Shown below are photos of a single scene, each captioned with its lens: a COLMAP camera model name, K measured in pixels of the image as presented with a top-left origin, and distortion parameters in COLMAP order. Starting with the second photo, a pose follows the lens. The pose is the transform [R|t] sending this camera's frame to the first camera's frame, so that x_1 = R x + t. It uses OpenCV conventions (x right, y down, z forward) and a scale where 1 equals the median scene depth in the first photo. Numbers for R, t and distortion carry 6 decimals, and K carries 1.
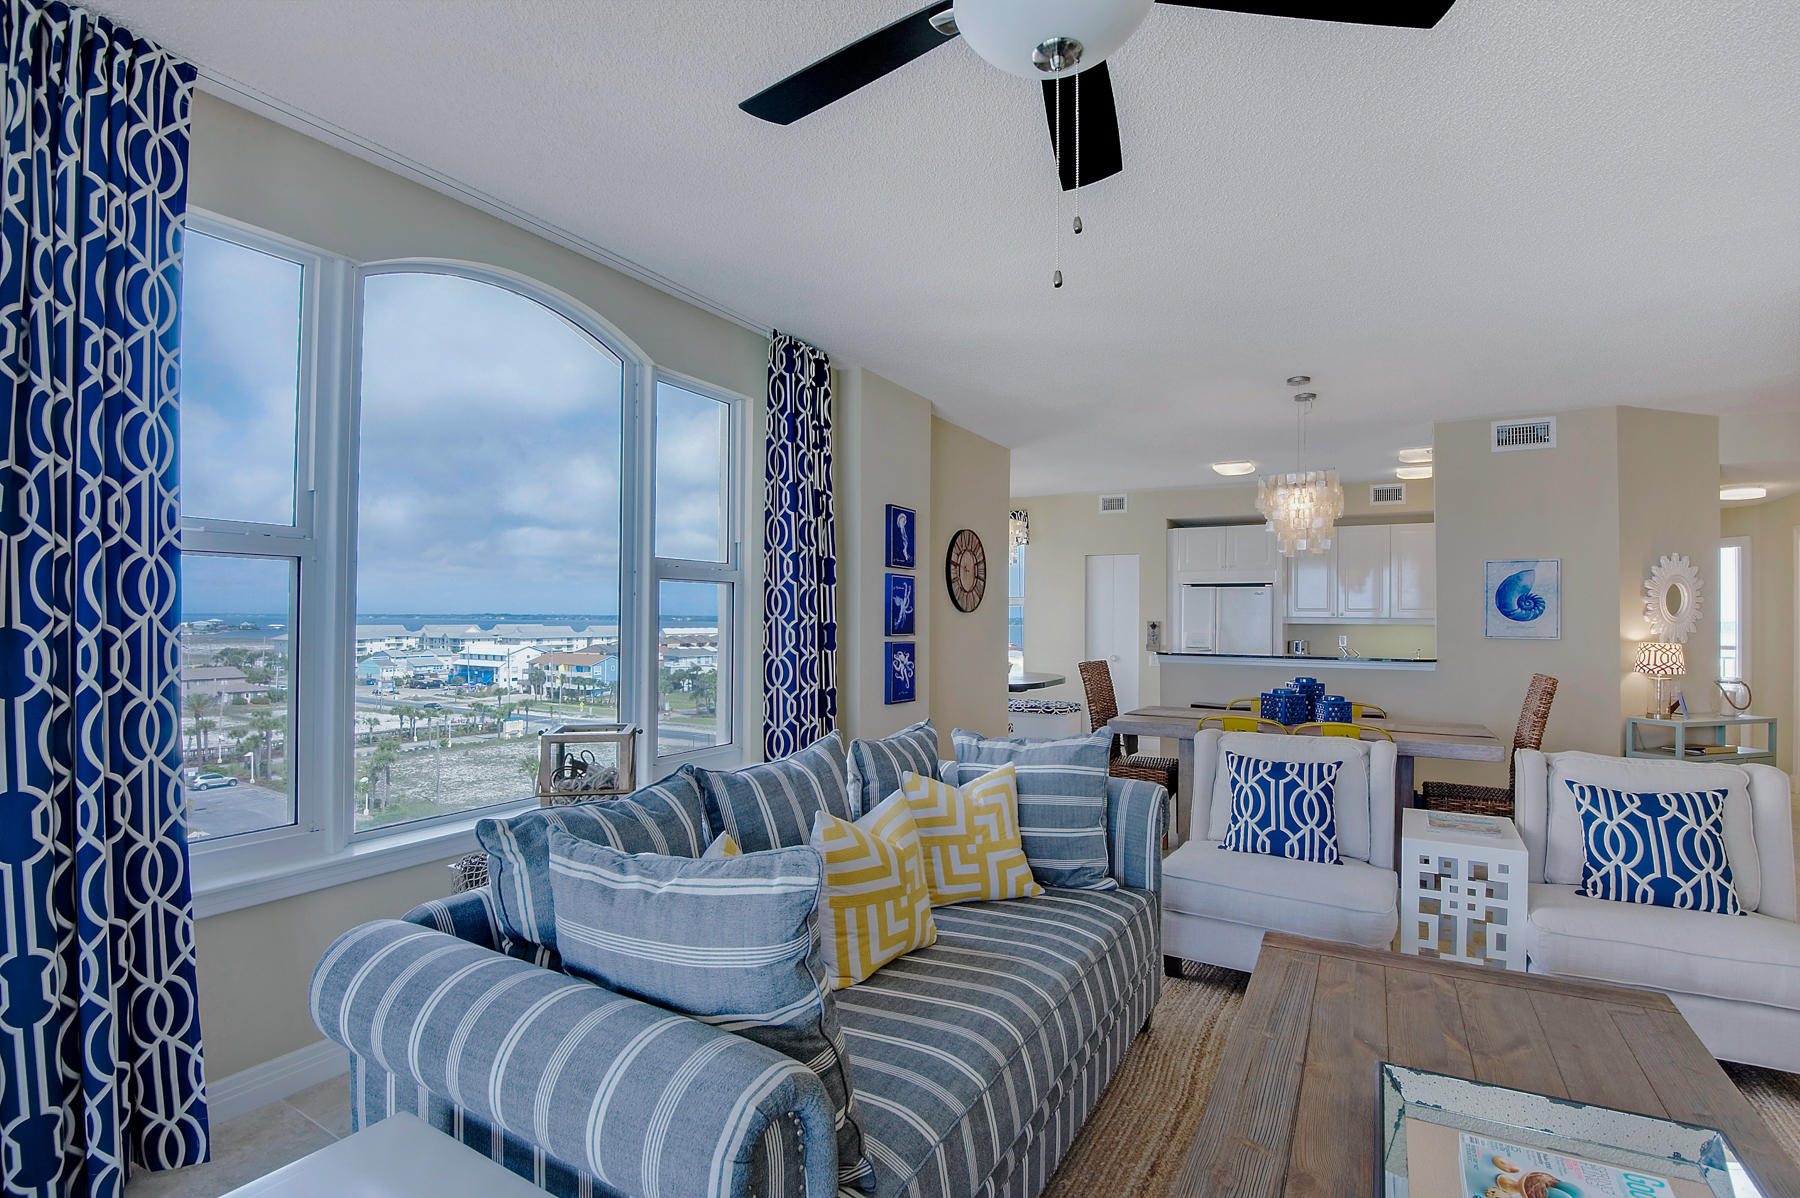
lens RADIAL K [[850.1, 0, 867.0], [0, 850.1, 611.0], [0, 0, 1]] dist [-0.014605, -0.010271]
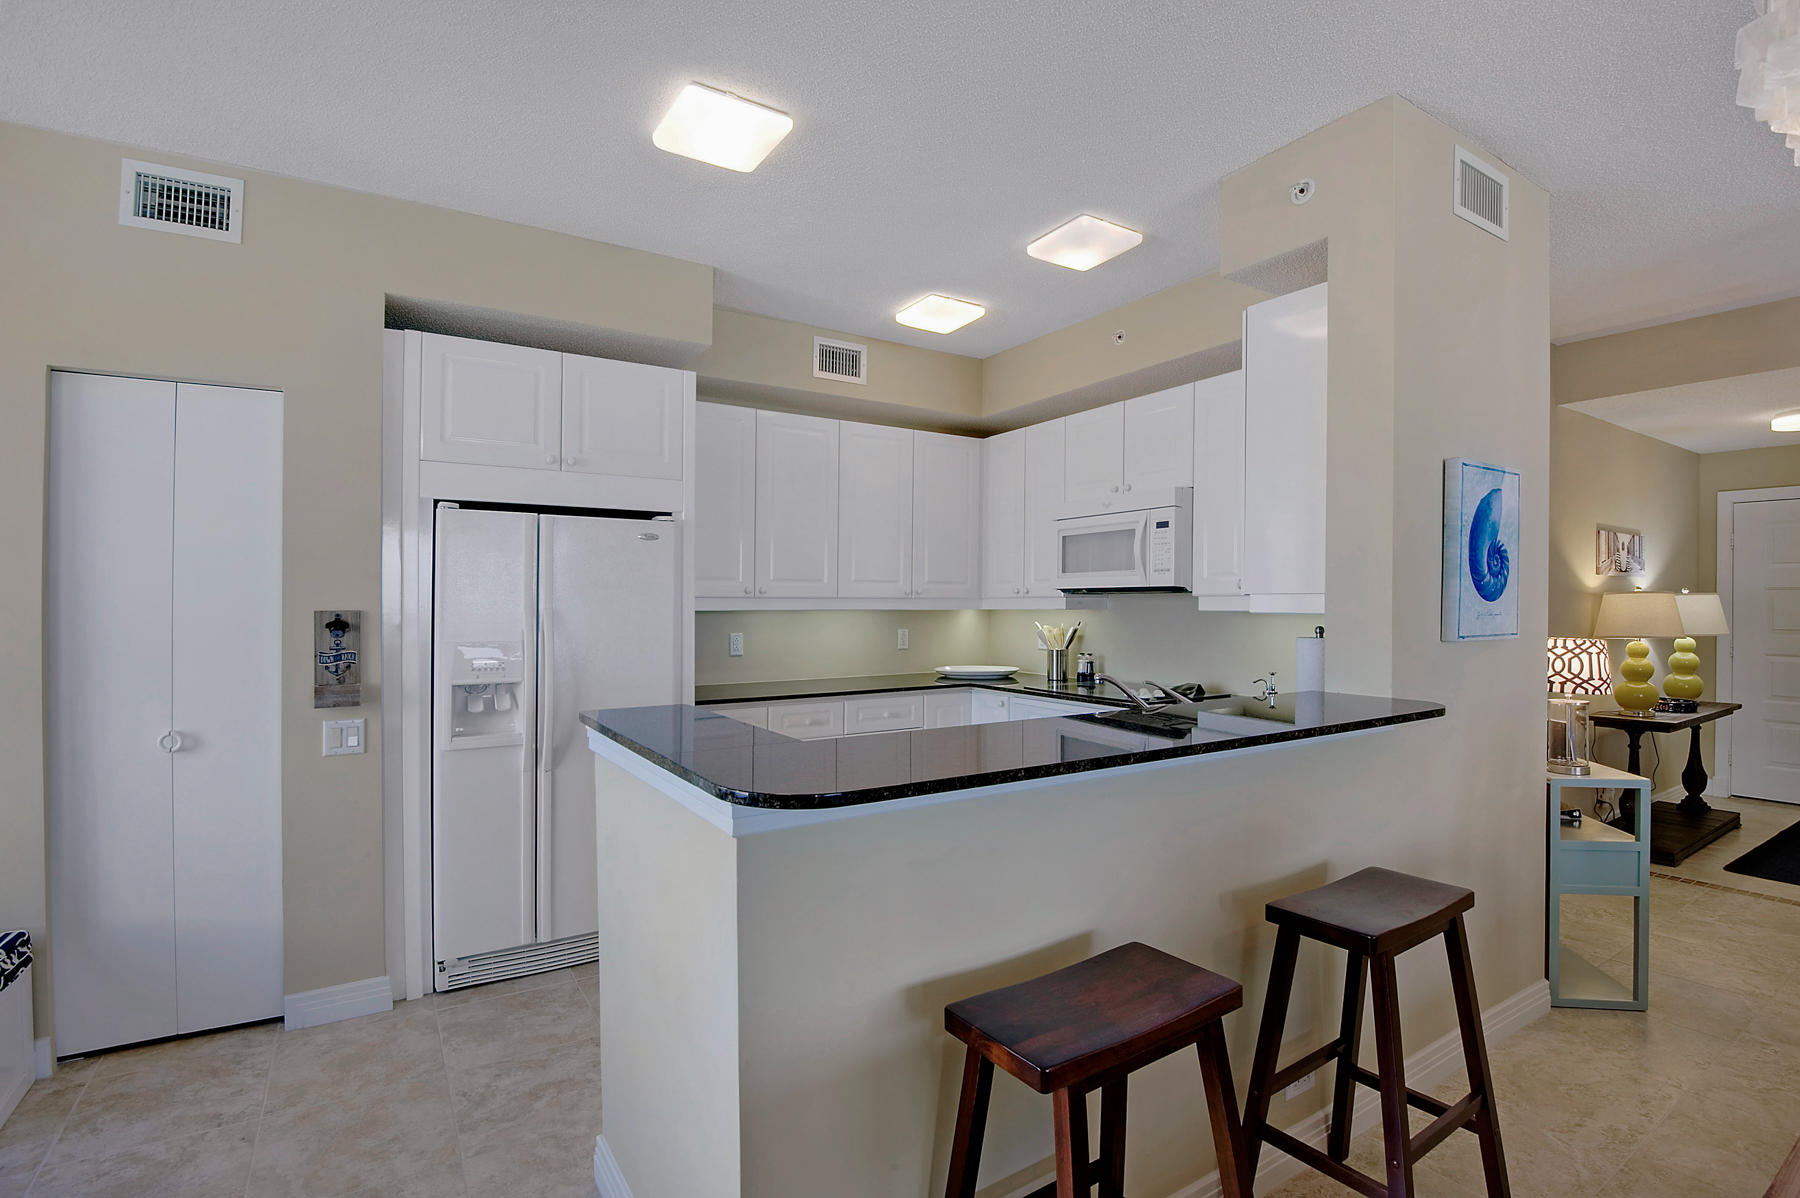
lens RADIAL K [[850.1, 0, 884.8], [0, 850.1, 605.2], [0, 0, 1]] dist [-0.014605, -0.010271]
pose [[0.422164, -0.006464, 0.906497, 0.224772], [-0.002765, 0.999961, 0.008418, 0.011717], [-0.906515, -0.006061, 0.422129, 1.106304]]
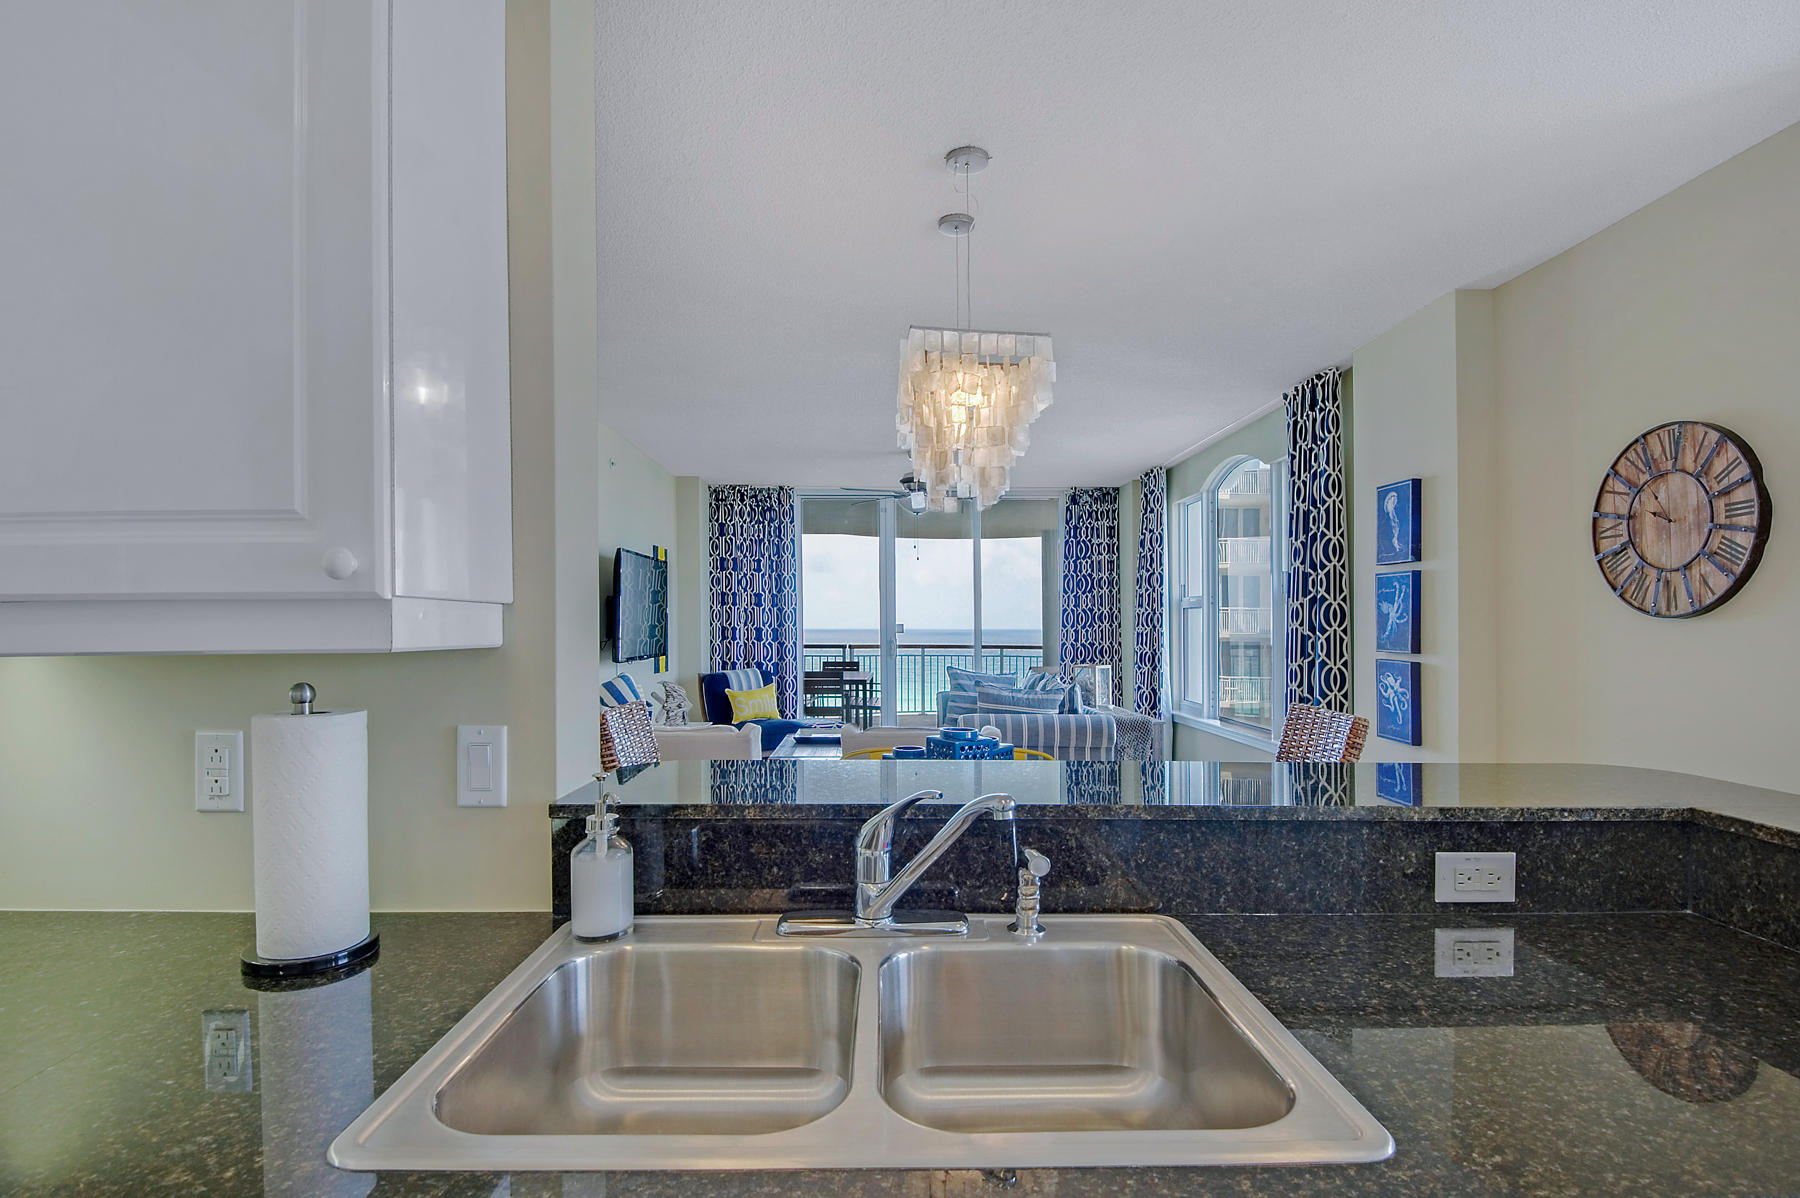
lens RADIAL K [[850.1, 0, 860.5], [0, 850.1, 650.1], [0, 0, 1]] dist [-0.014605, -0.010271]
pose [[-0.857499, 0.004458, -0.514466, 0.787222], [-0.007841, 0.999733, 0.021733, 0.013353], [0.514425, 0.022670, -0.857236, 1.312166]]
